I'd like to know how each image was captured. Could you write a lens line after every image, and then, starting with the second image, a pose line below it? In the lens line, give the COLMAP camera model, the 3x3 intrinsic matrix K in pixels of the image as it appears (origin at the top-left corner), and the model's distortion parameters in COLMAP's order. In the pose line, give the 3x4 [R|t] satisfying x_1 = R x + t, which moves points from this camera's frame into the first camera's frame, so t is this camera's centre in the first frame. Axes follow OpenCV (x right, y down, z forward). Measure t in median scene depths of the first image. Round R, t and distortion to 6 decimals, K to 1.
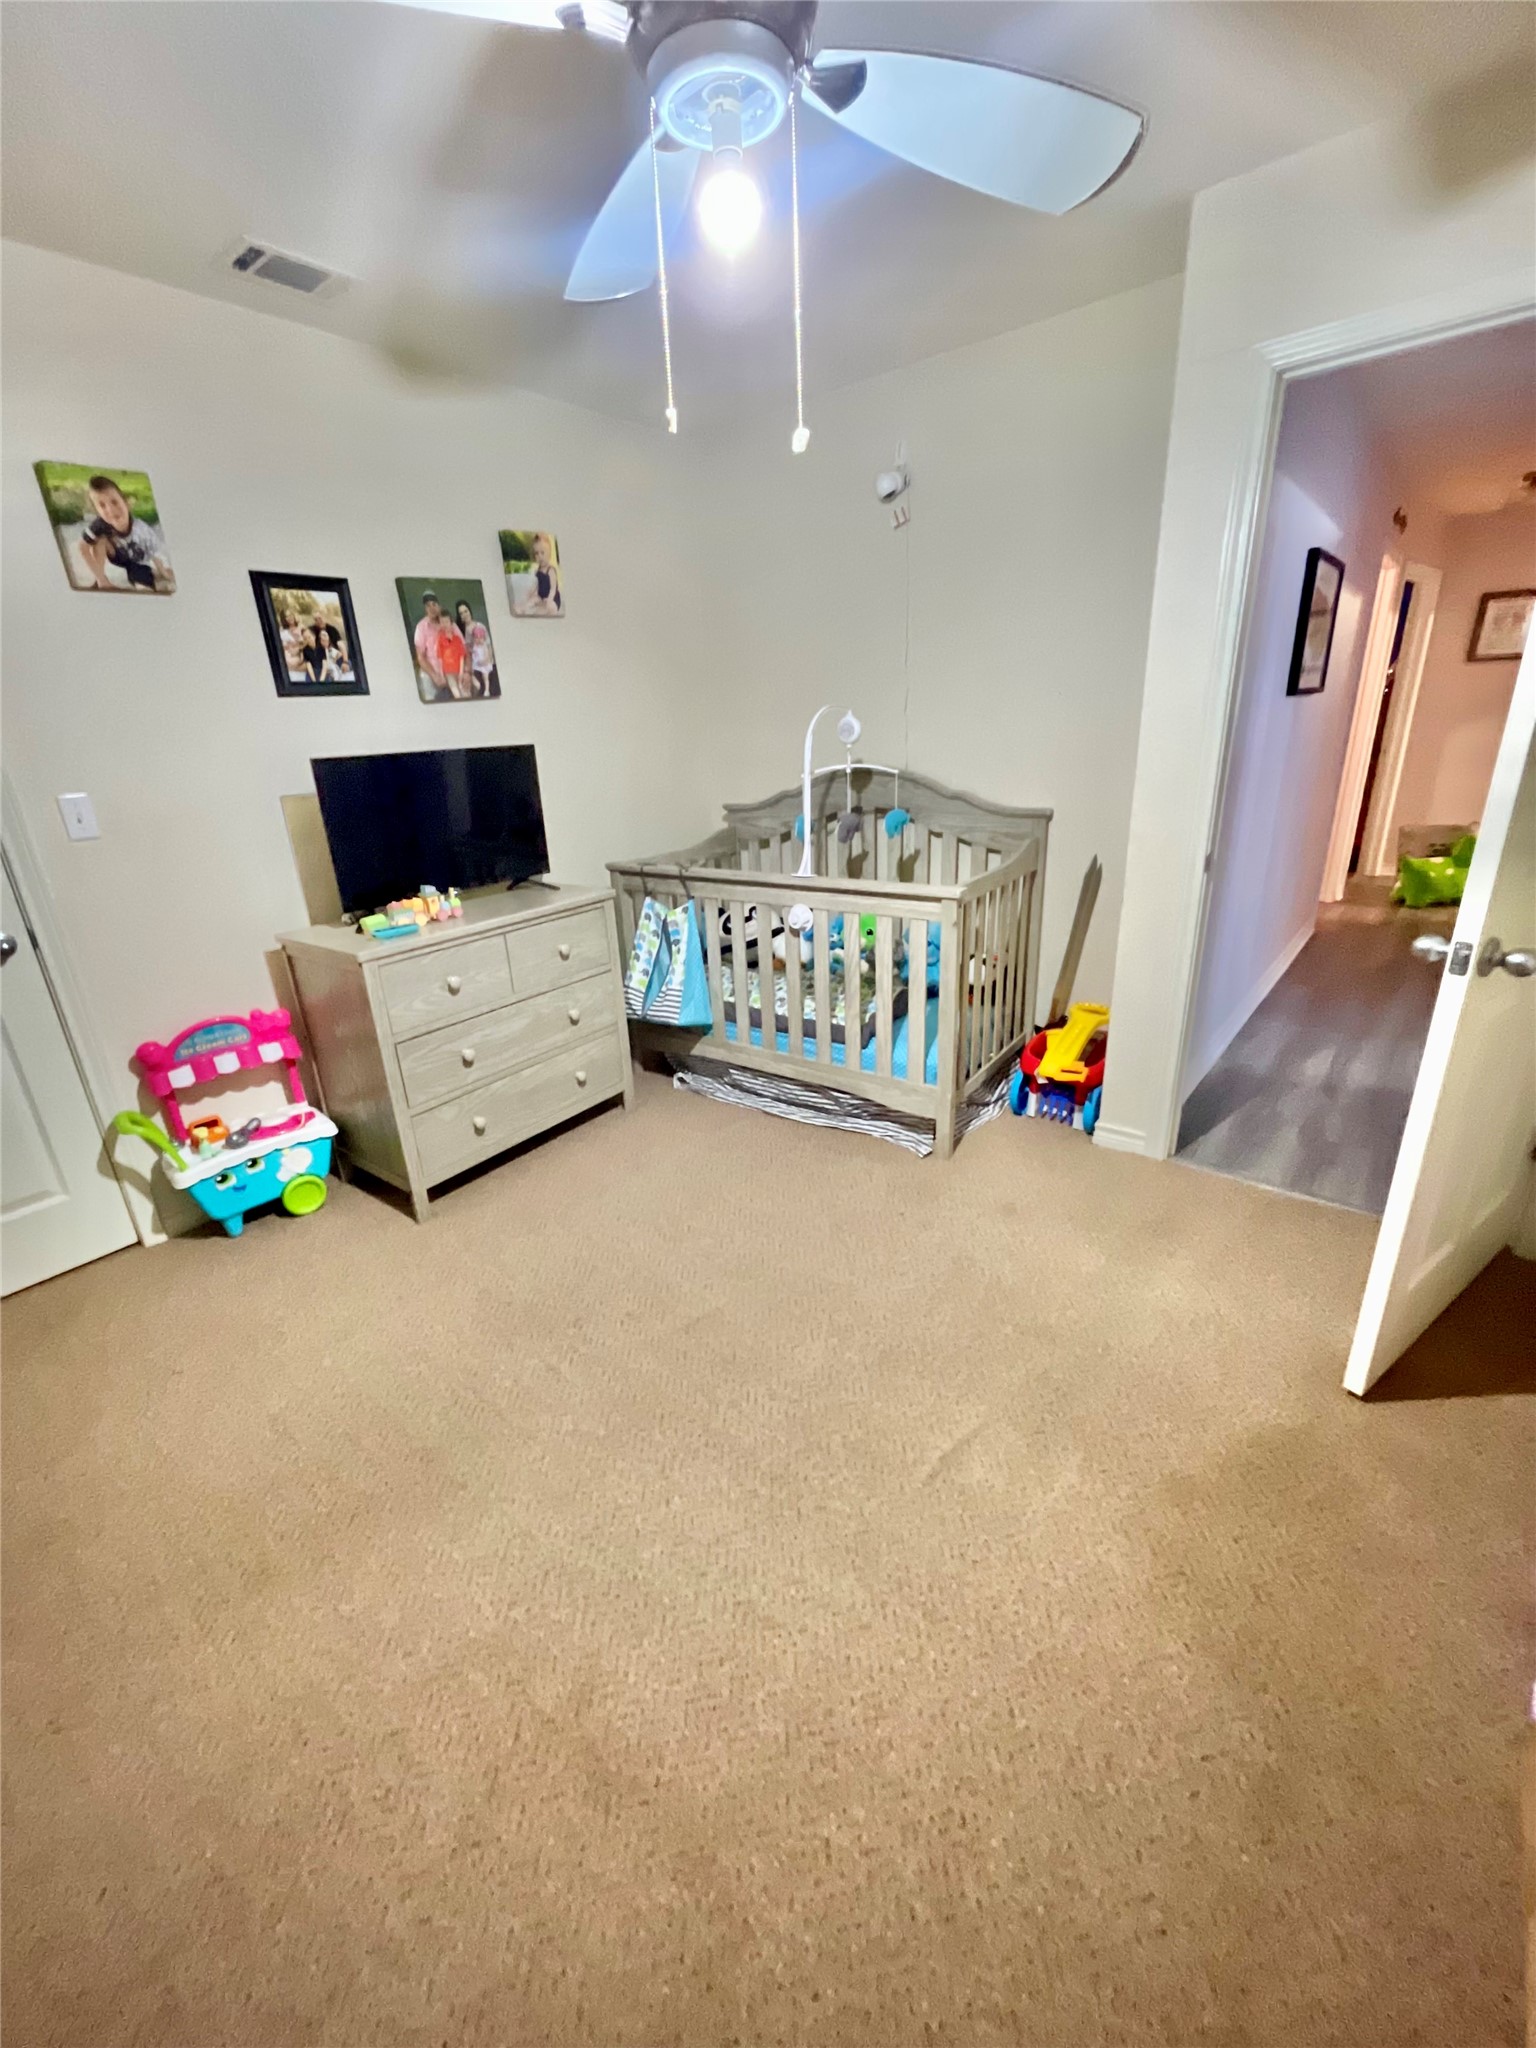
lens RADIAL K [[826.8, 0, 767.8], [0, 826.8, 1028.1], [0, 0, 1]] dist [-0.007013, -0.000546]
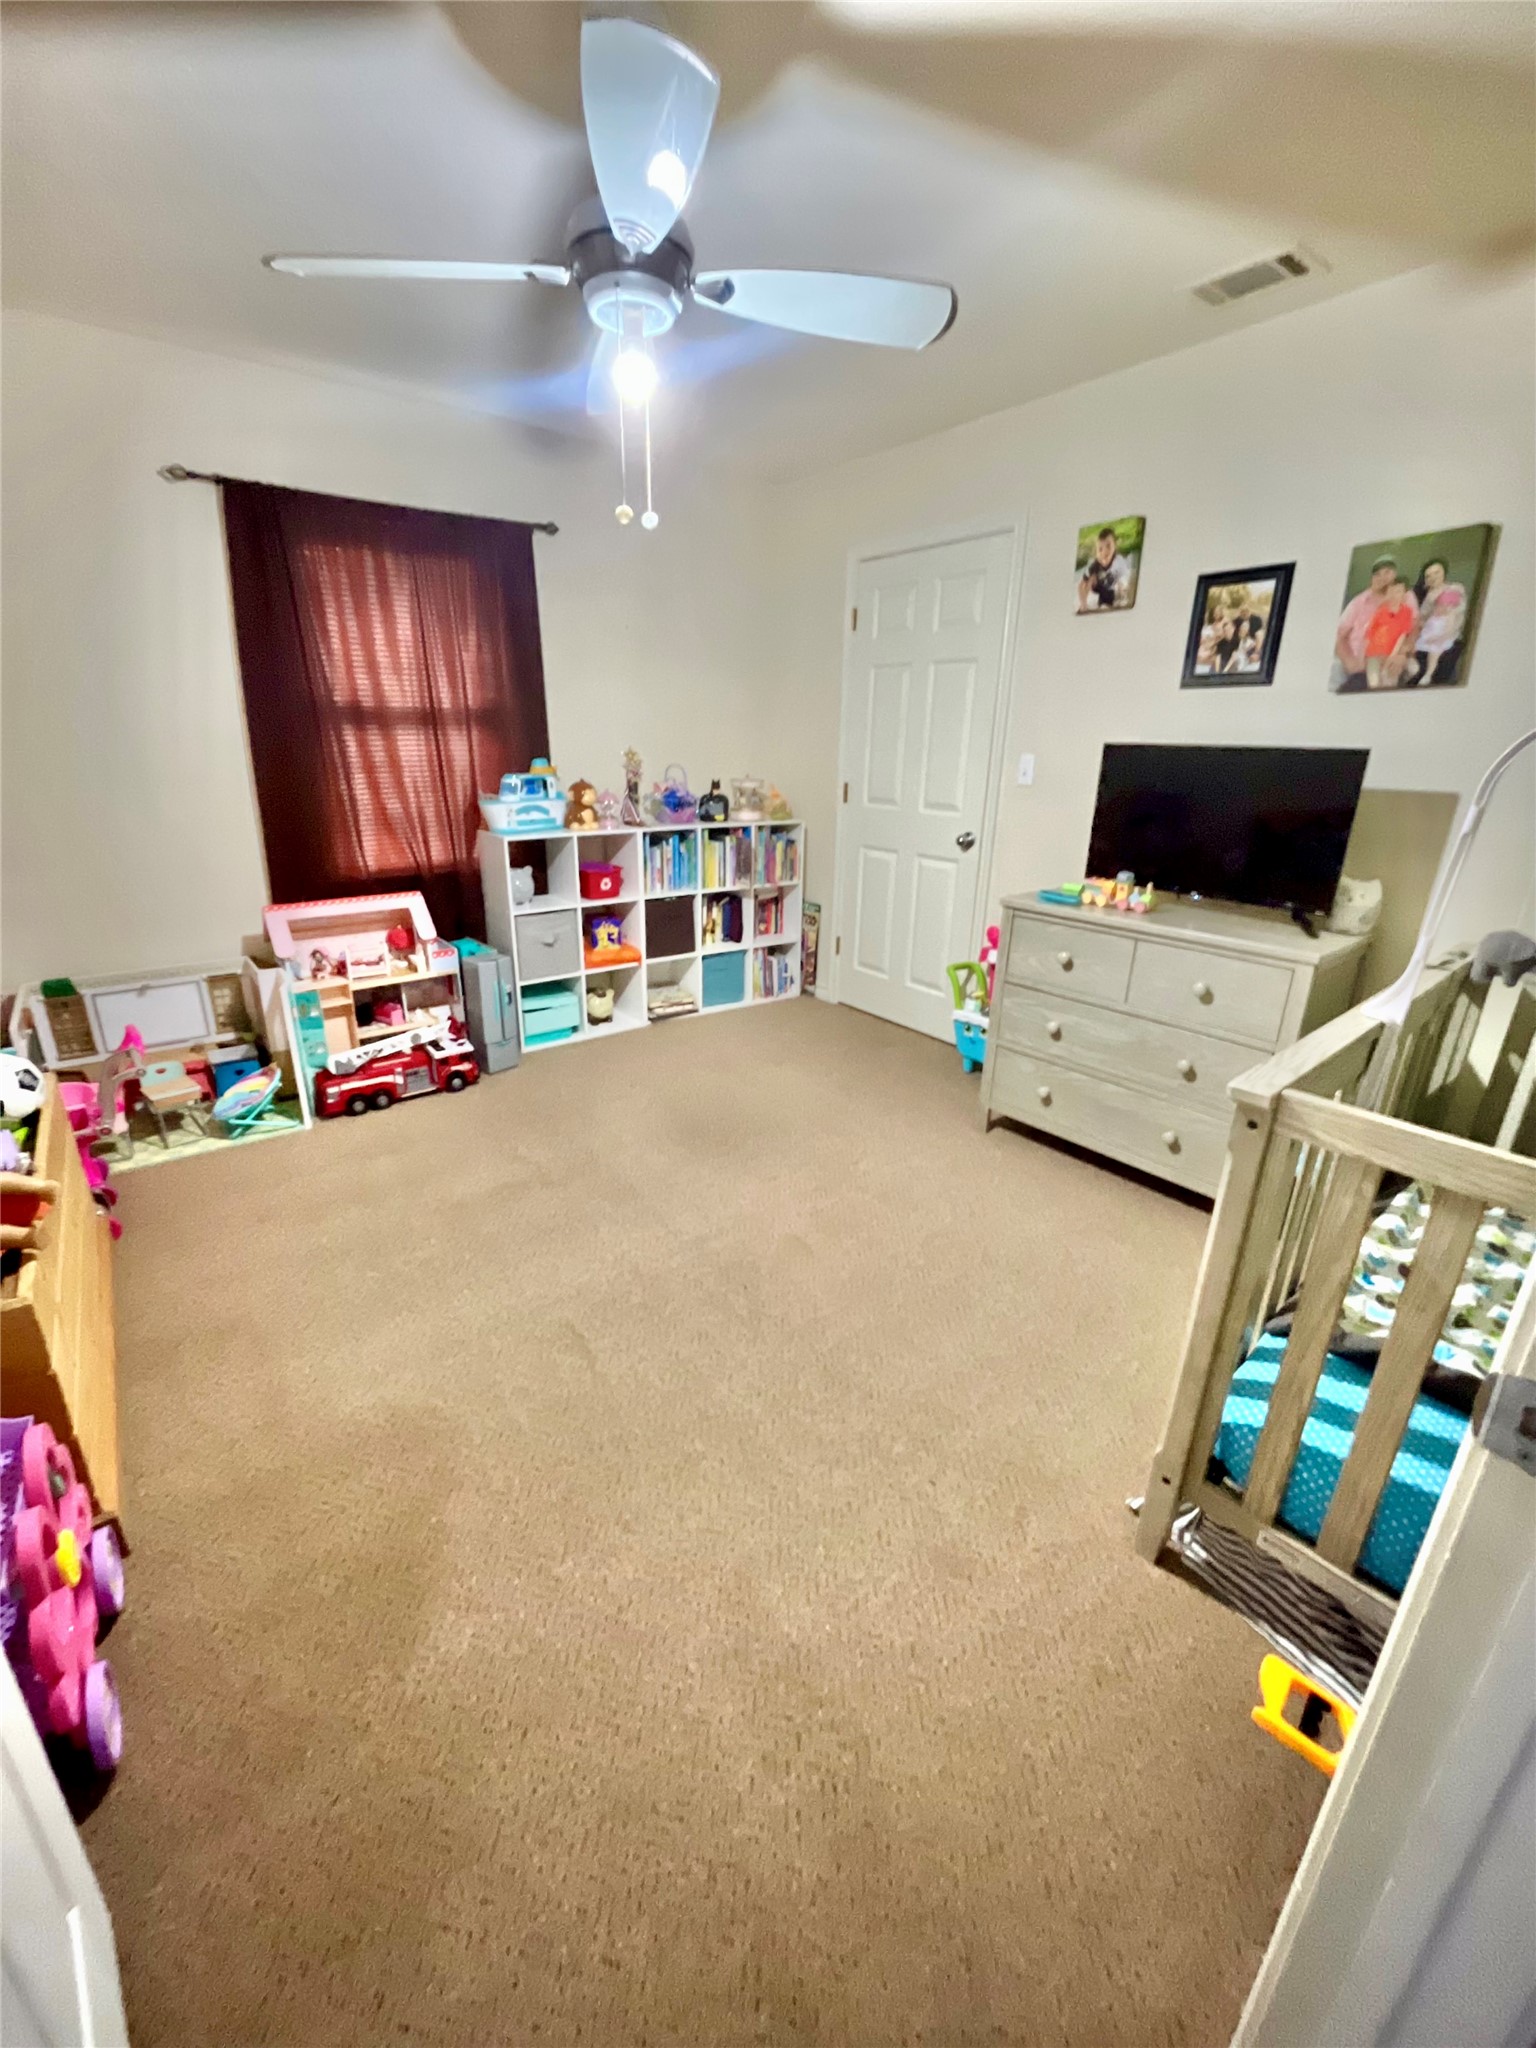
lens RADIAL K [[826.8, 0, 765.3], [0, 826.8, 1021.8], [0, 0, 1]] dist [-0.007013, -0.000546]
pose [[-0.229157, 0.355177, -0.906276, 0.673117], [-0.349602, 0.838897, 0.417169, -0.284096], [0.908442, 0.412433, -0.068069, 0.728914]]
